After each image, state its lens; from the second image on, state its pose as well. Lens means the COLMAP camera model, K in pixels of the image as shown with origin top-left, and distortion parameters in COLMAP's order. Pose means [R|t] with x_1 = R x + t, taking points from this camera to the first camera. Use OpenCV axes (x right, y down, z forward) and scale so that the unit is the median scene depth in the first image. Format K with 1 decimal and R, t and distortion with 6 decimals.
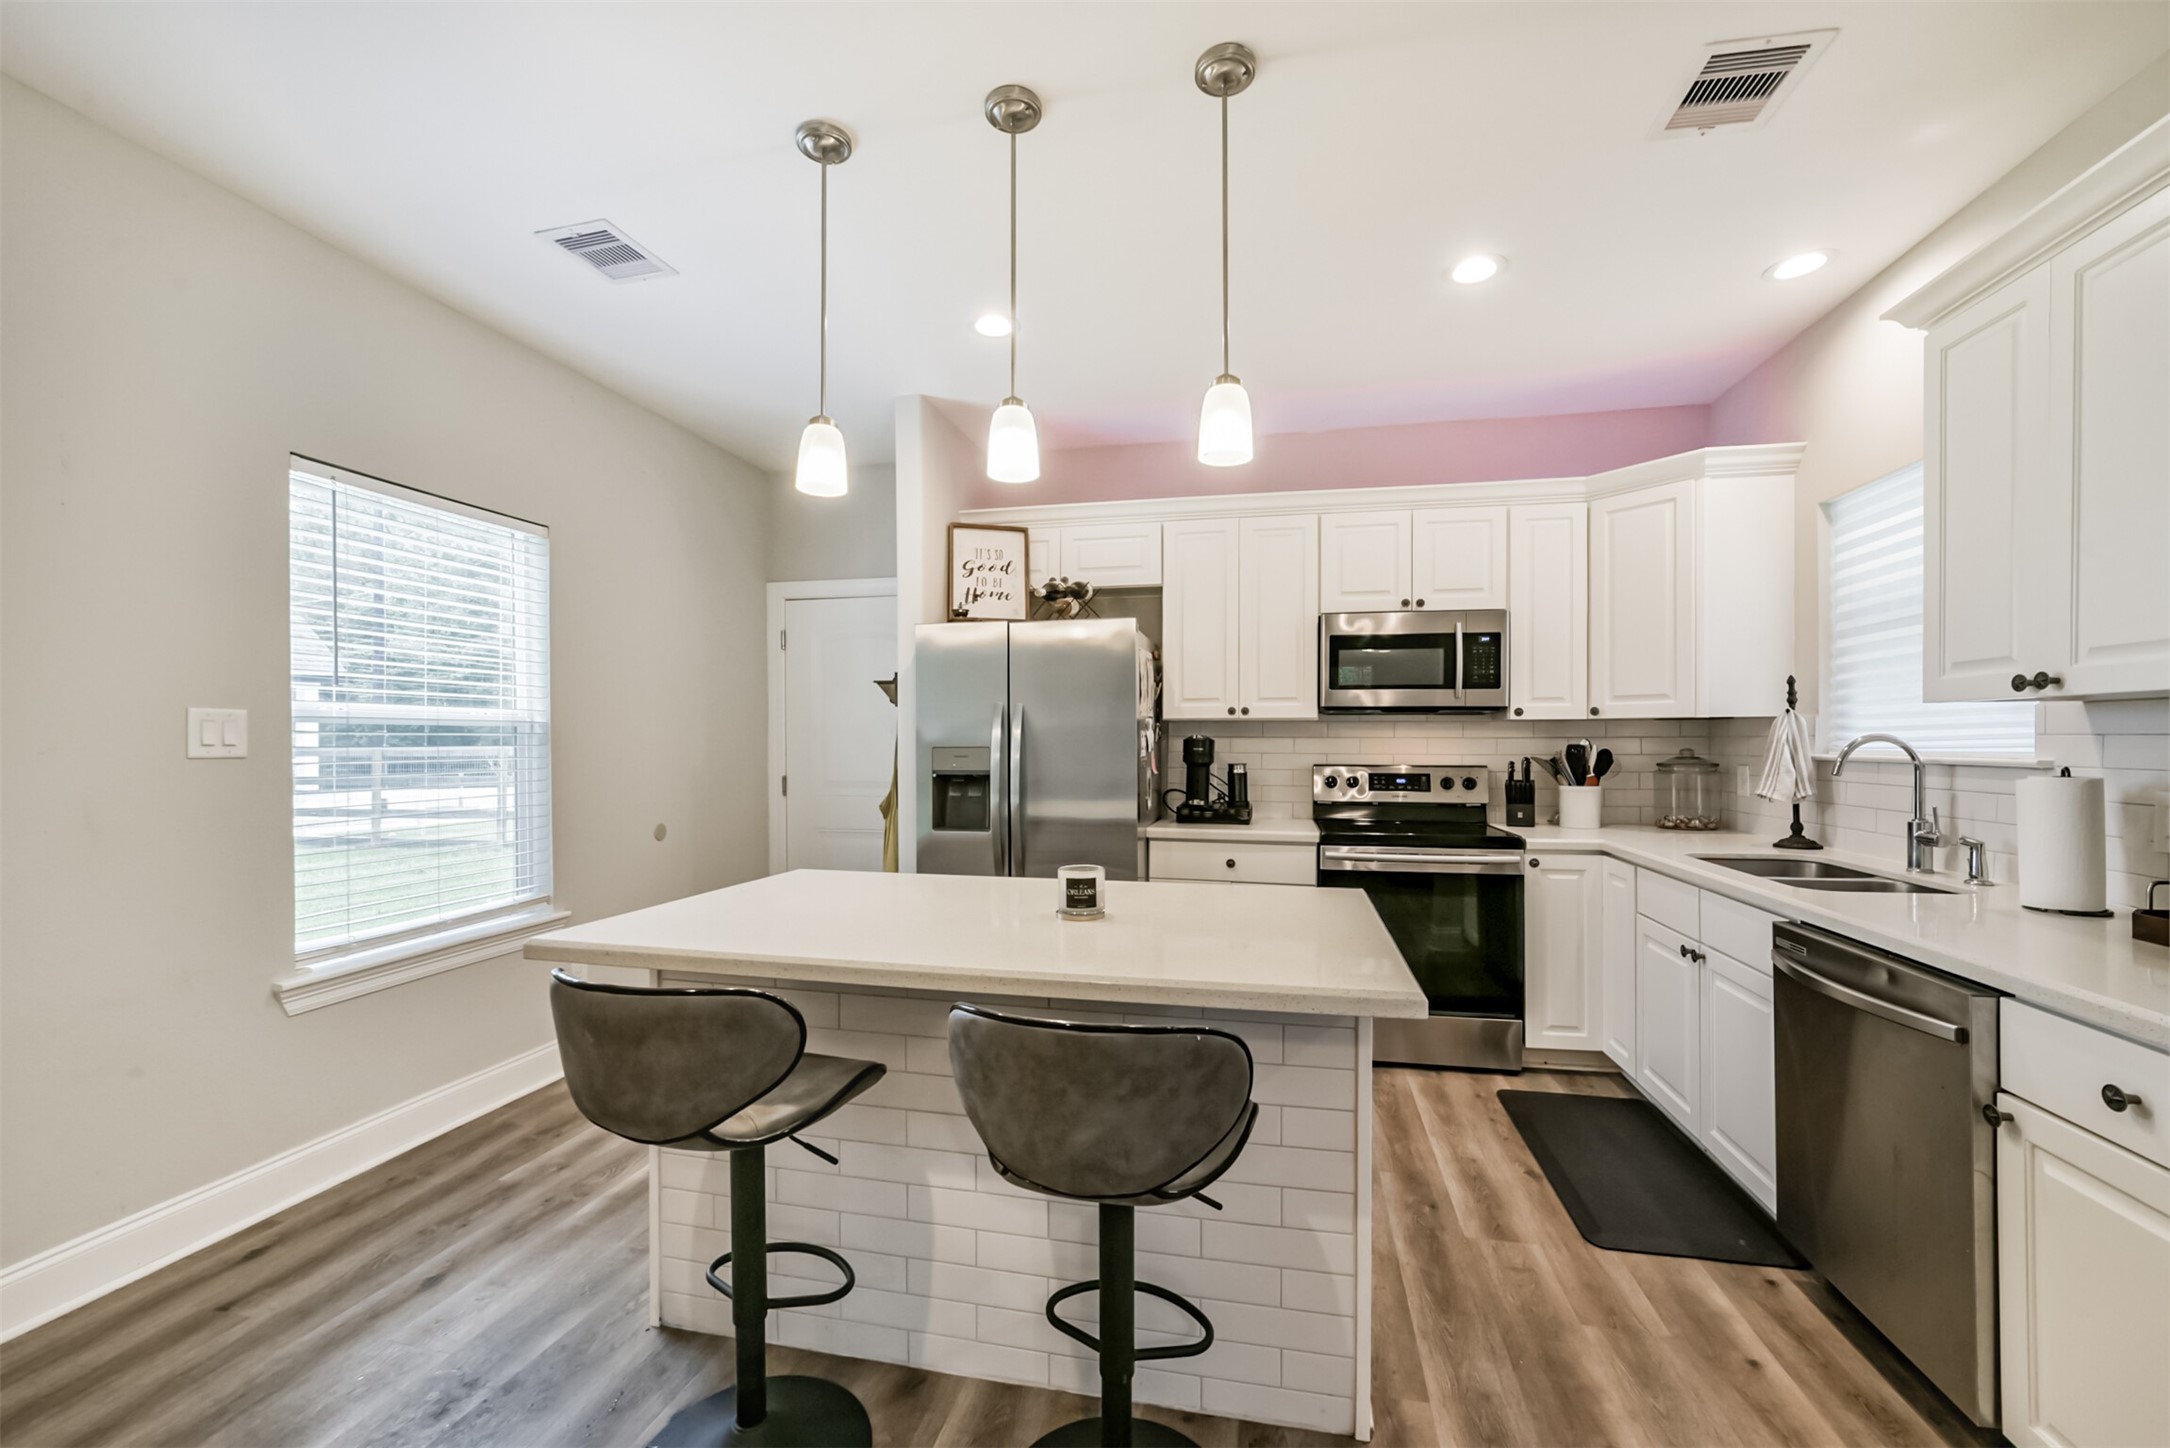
lens RADIAL K [[841.4, 0, 1110.4], [0, 841.4, 744.8], [0, 0, 1]] dist [-0.017192, 0.007614]
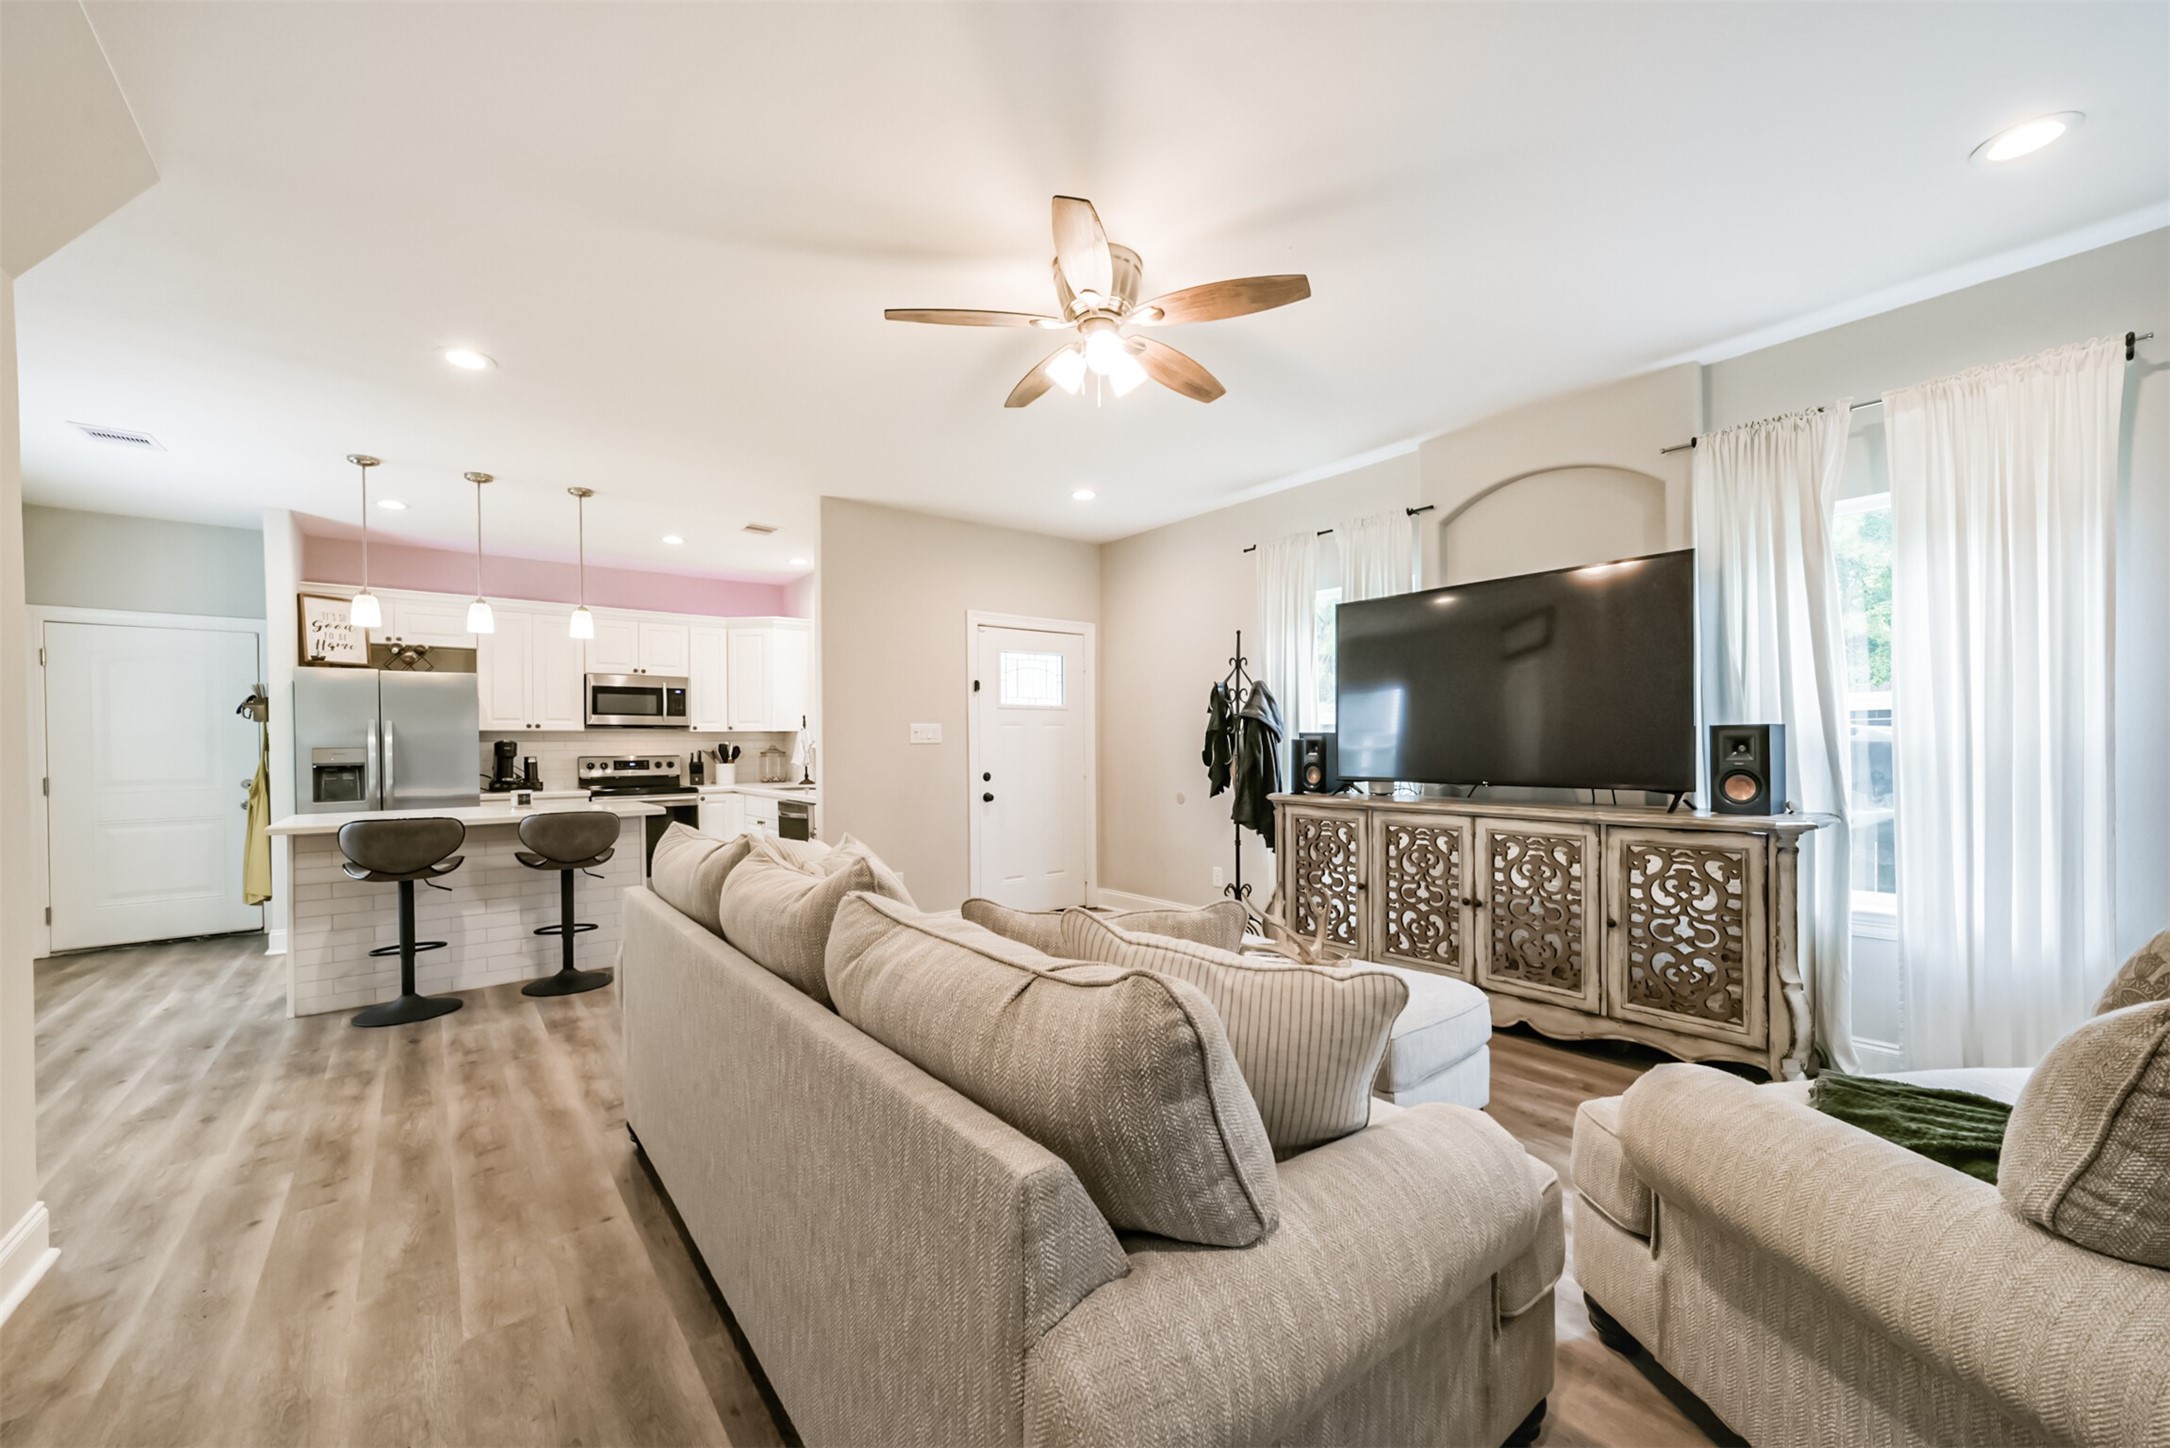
lens RADIAL K [[841.4, 0, 1097.8], [0, 841.4, 744.6], [0, 0, 1]] dist [-0.017192, 0.007614]
pose [[0.625952, -0.007569, 0.779824, -0.637984], [0.013007, 0.999915, -0.000735, 0.020112], [-0.779753, 0.010603, 0.625998, -1.353409]]
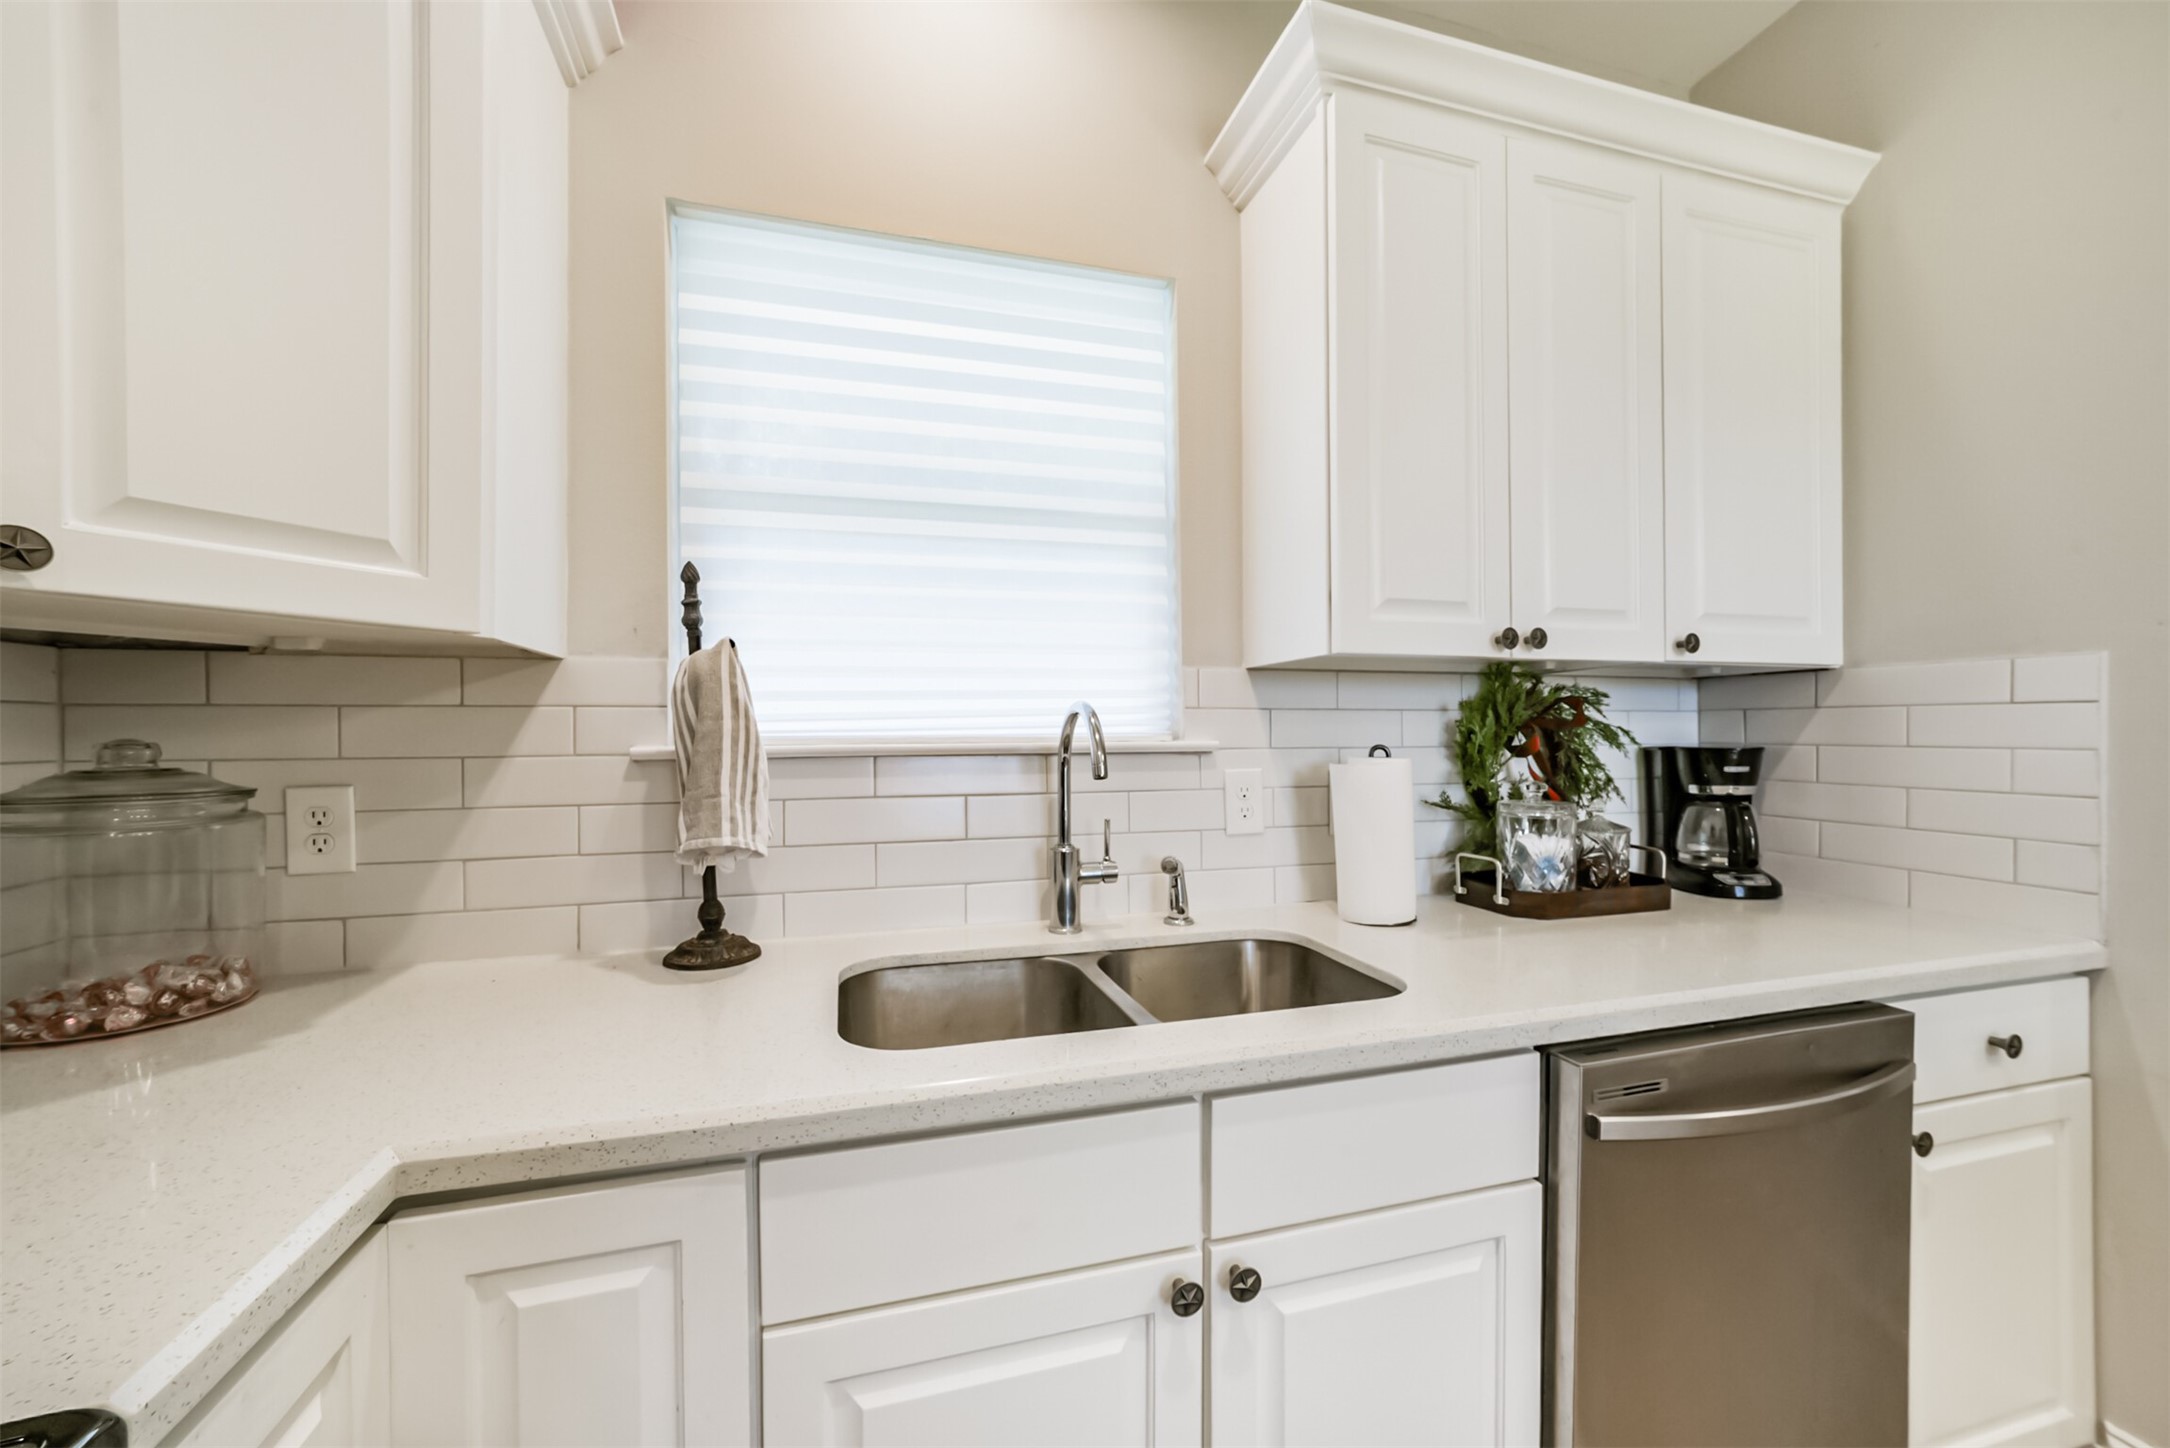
lens RADIAL K [[841.4, 0, 1093.9], [0, 841.4, 745.4], [0, 0, 1]] dist [-0.017192, 0.007614]
pose [[-0.481603, -0.004525, 0.876378, 0.375096], [0.010281, 0.999889, 0.010812, 0.008973], [-0.876329, 0.014218, -0.481502, 1.126151]]
